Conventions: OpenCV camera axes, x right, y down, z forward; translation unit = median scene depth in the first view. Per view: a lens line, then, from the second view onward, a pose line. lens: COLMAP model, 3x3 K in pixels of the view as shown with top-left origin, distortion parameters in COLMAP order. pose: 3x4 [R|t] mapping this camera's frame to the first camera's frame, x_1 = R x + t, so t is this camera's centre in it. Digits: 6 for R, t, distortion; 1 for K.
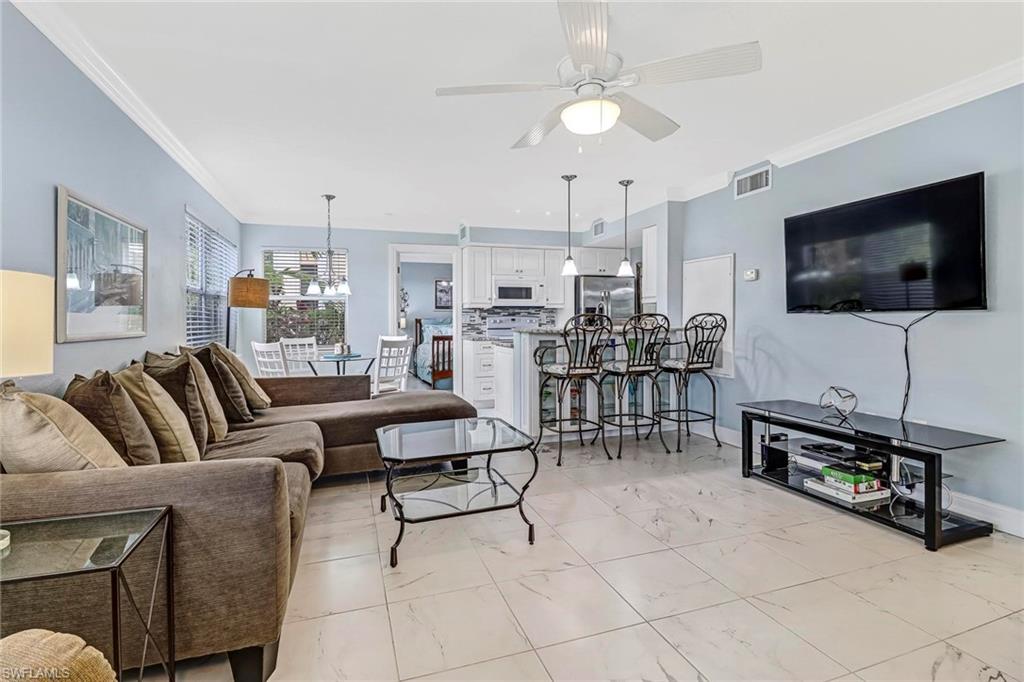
lens RADIAL K [[491.2, 0, 517.0], [0, 491.2, 314.6], [0, 0, 1]] dist [0.002949, -0.003070]
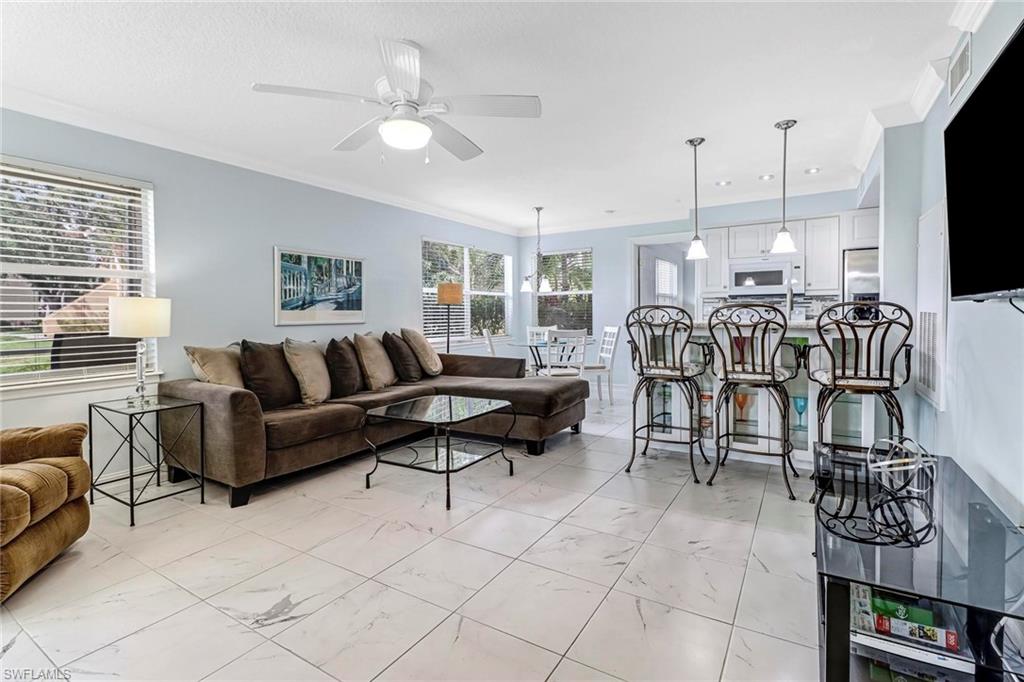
lens RADIAL K [[491.2, 0, 515.7], [0, 491.2, 317.8], [0, 0, 1]] dist [0.002949, -0.003070]
pose [[0.630230, 0.007701, -0.776370, 0.625743], [0.013163, 0.999701, 0.020601, -0.001301], [0.776297, -0.023203, 0.629941, 0.254035]]
